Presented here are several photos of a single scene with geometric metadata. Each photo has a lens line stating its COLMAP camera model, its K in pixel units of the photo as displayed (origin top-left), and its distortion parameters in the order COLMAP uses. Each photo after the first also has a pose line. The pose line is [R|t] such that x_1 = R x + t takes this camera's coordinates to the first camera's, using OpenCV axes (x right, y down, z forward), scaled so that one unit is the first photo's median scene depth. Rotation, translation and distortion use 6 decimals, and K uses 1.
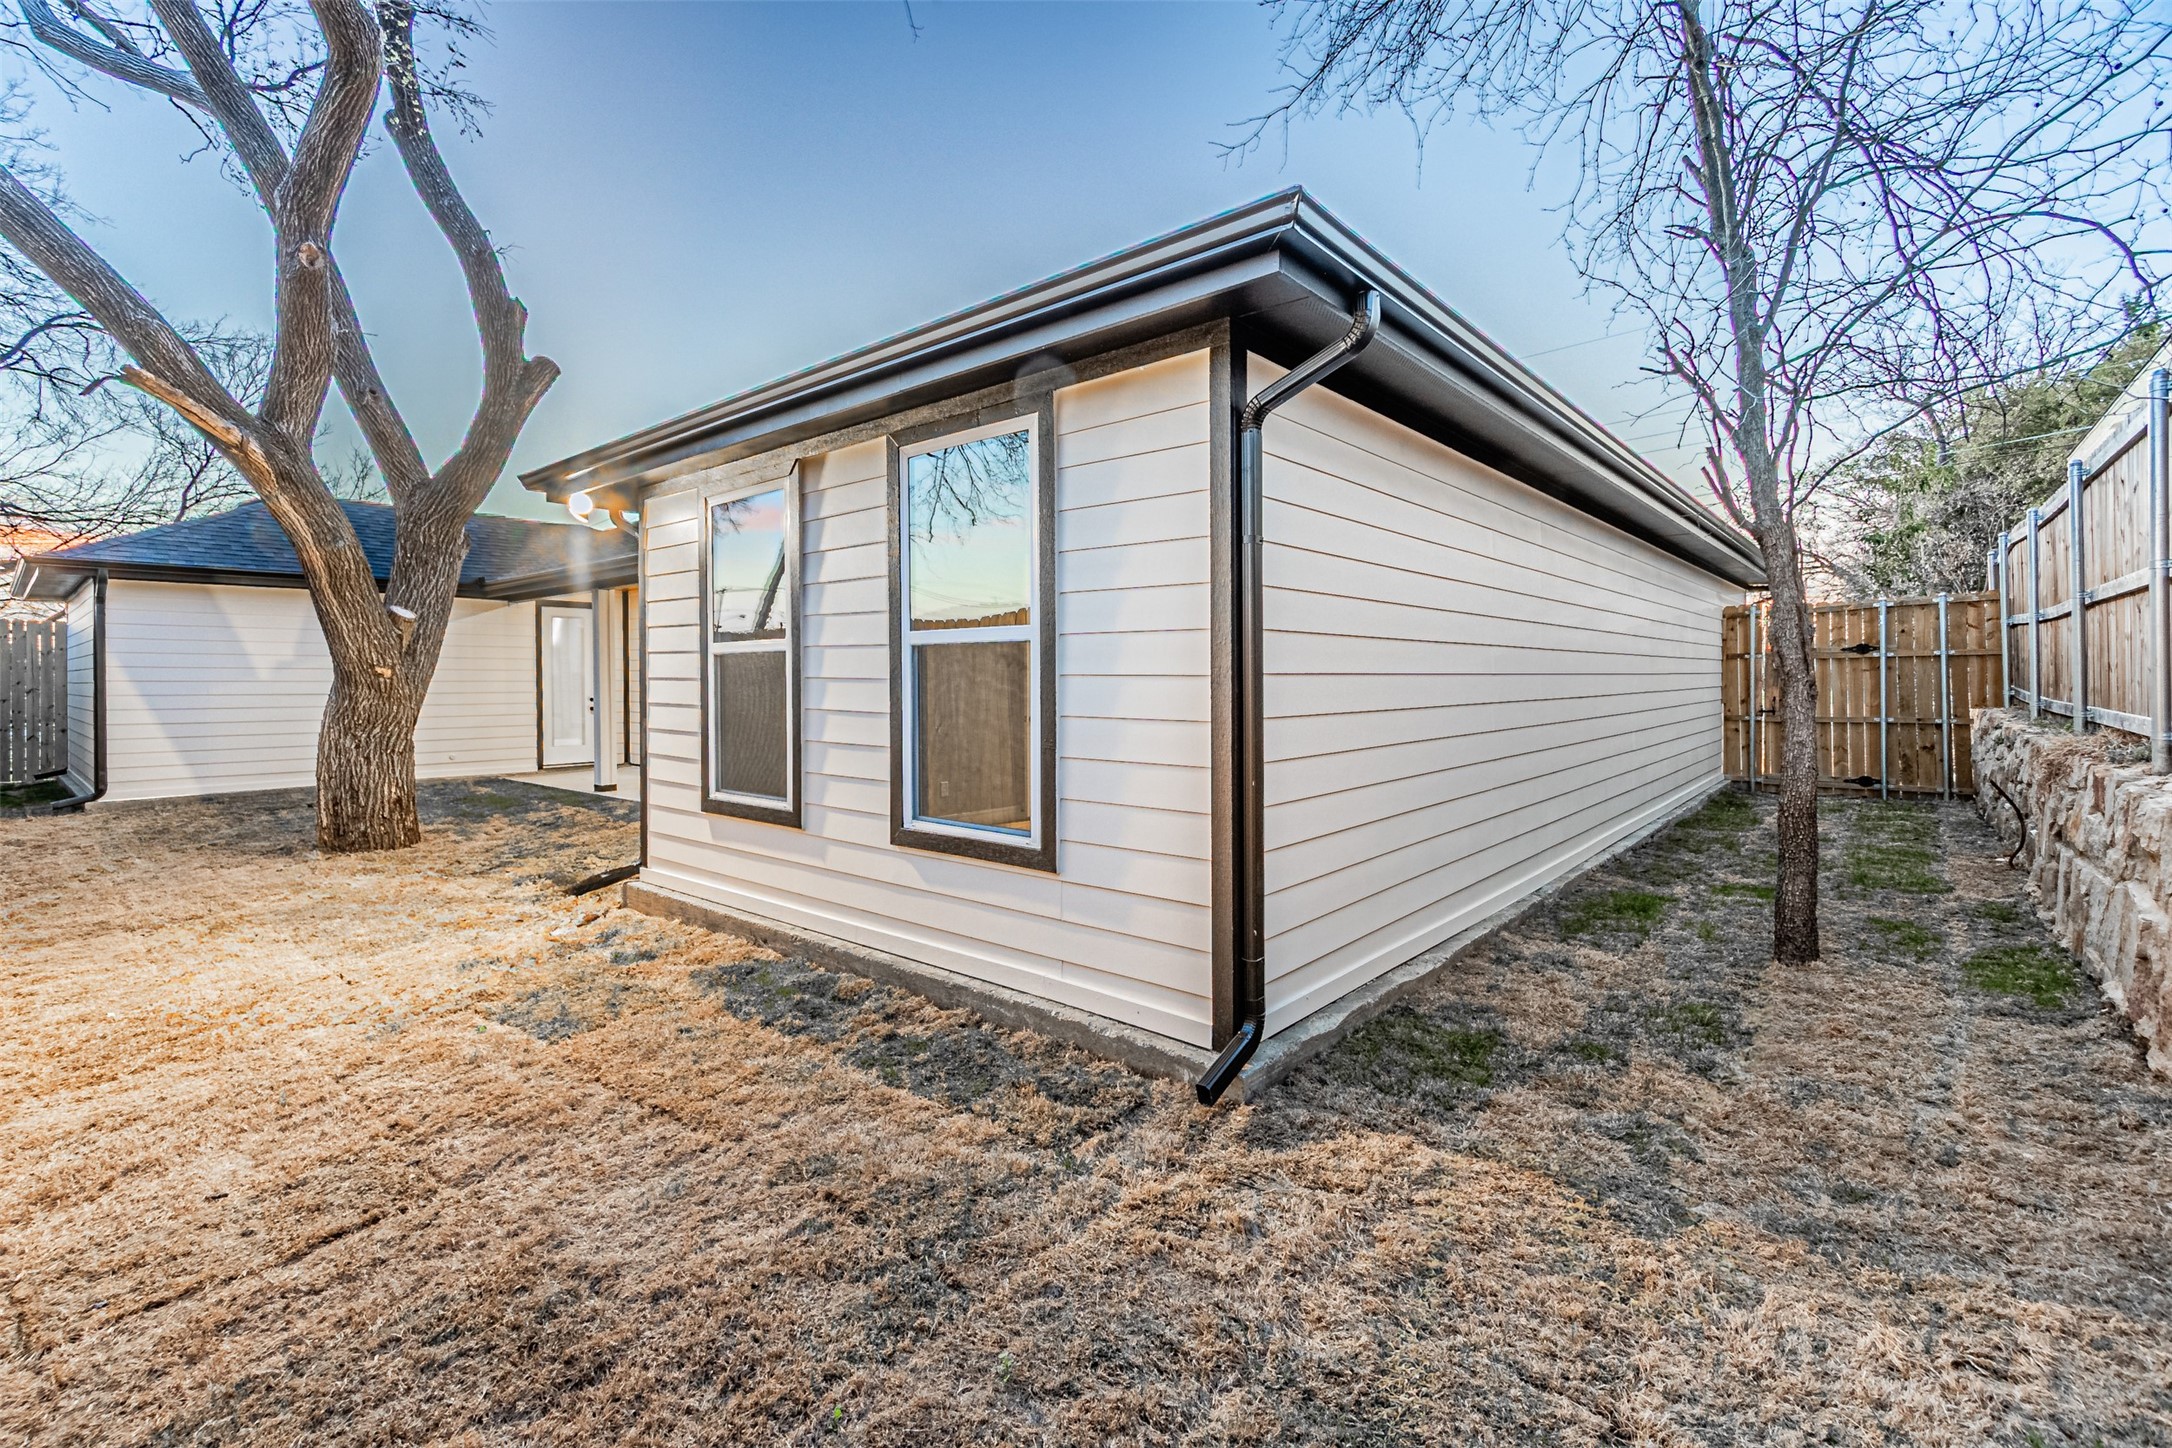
lens RADIAL K [[955.7, 0, 1089.8], [0, 955.7, 686.4], [0, 0, 1]] dist [0.008561, -0.002012]
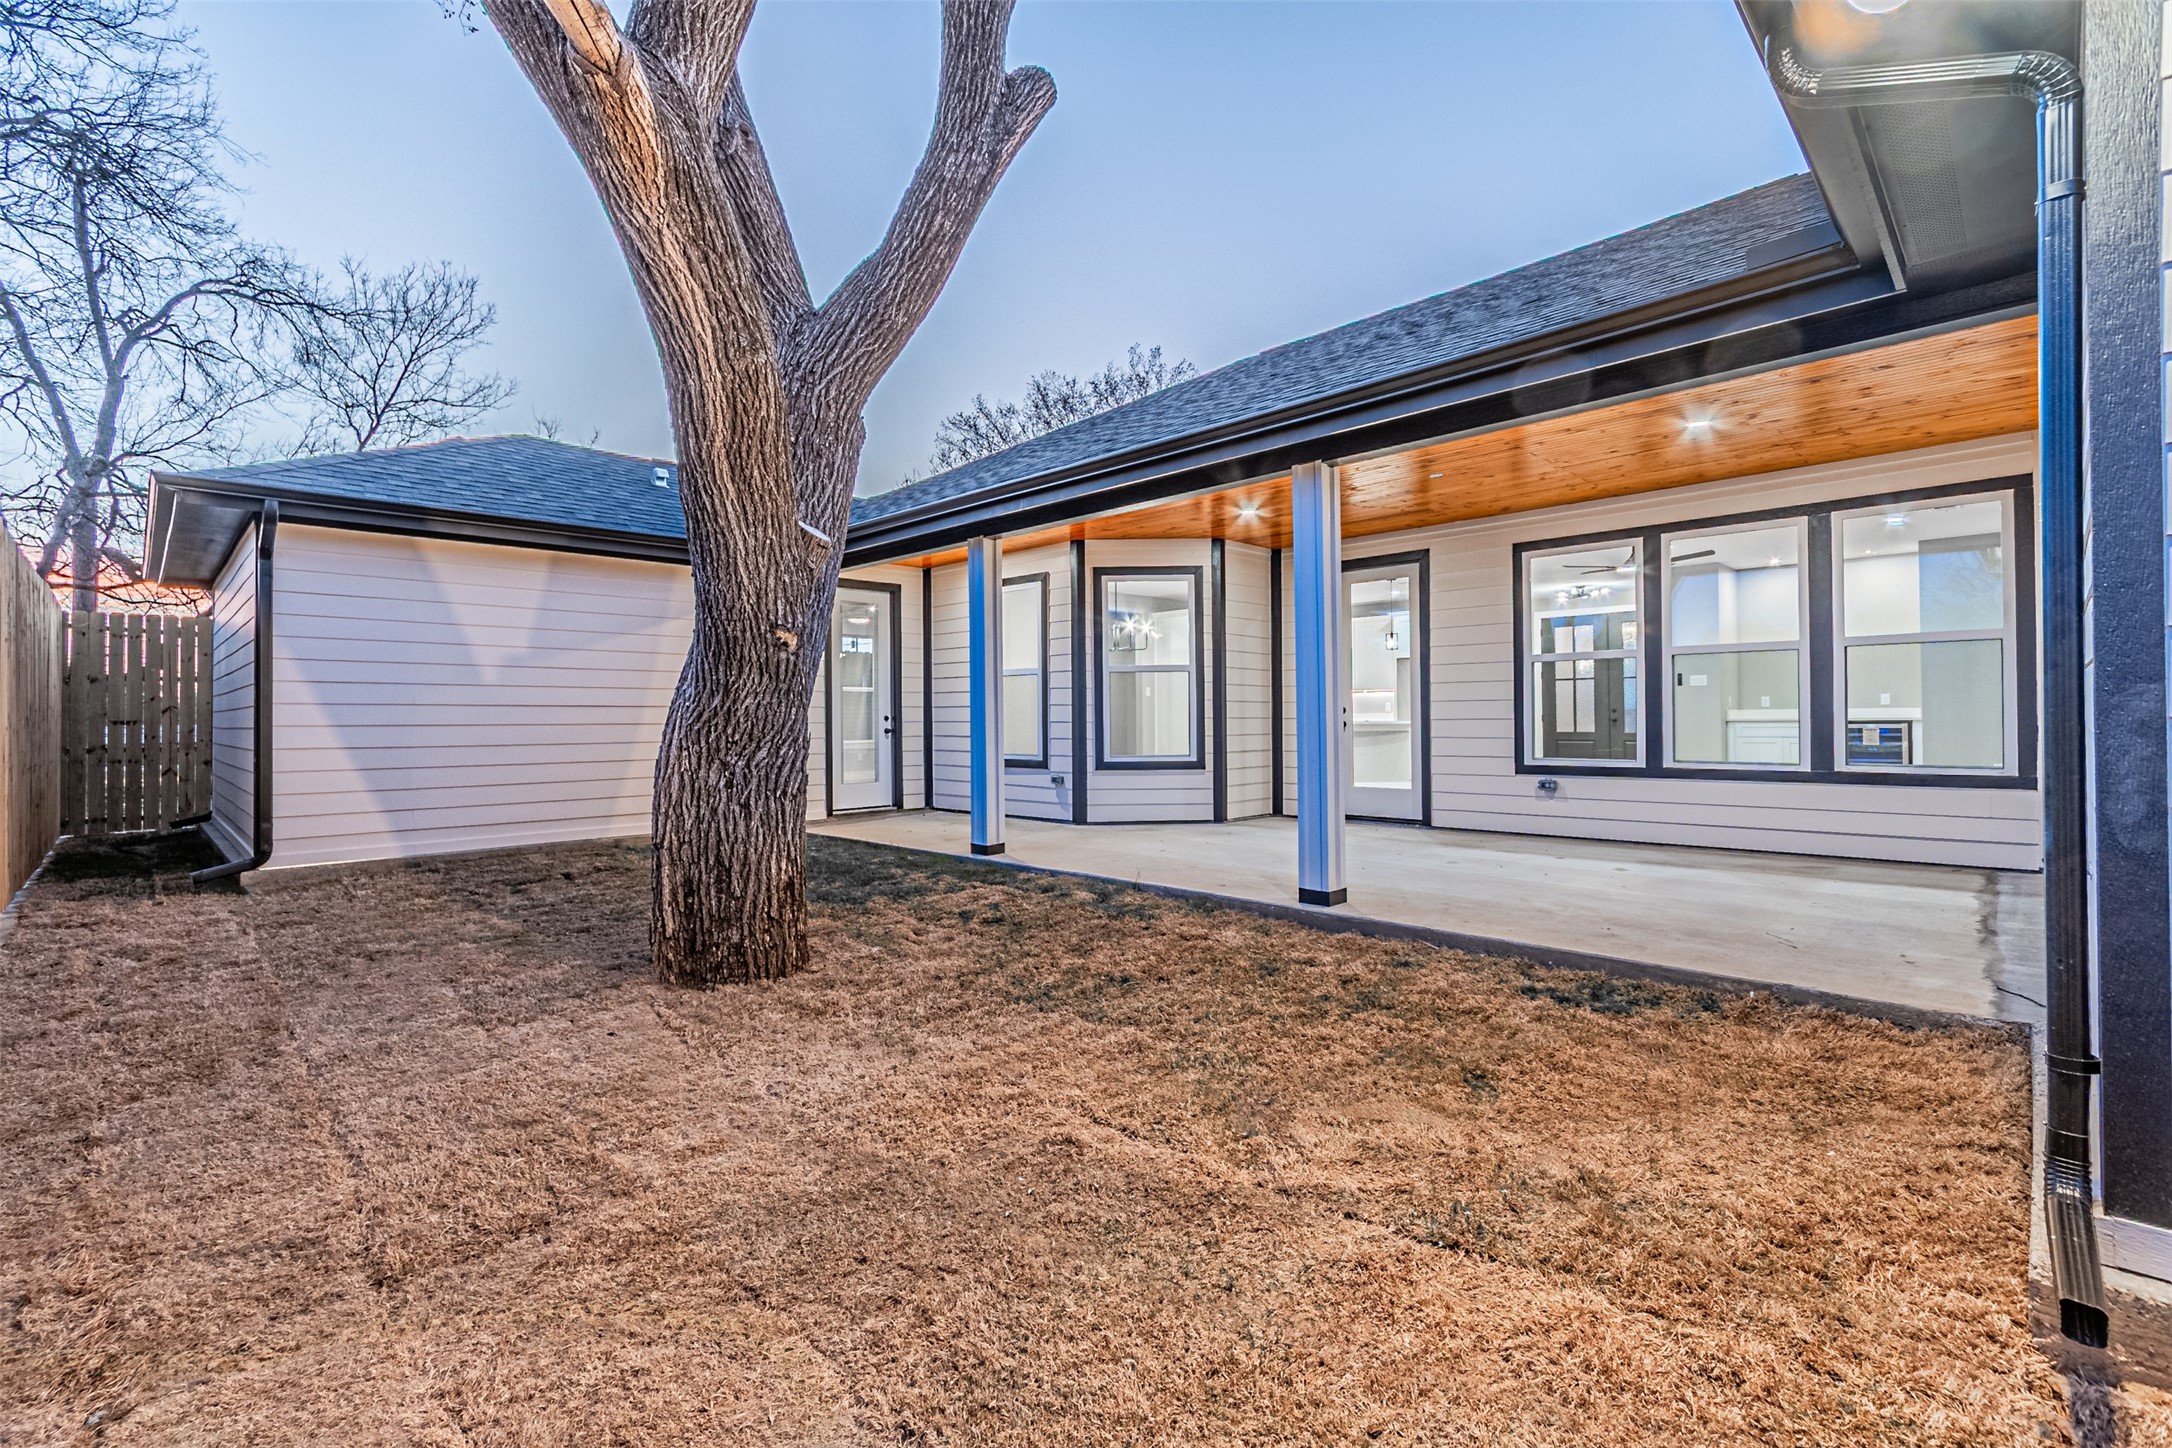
lens RADIAL K [[955.7, 0, 1081.4], [0, 955.7, 708.3], [0, 0, 1]] dist [0.008561, -0.002012]
pose [[0.997091, -0.006233, -0.075966, -0.447001], [0.005057, 0.999865, -0.015659, 0.025562], [0.076053, 0.015230, 0.996987, 0.412862]]
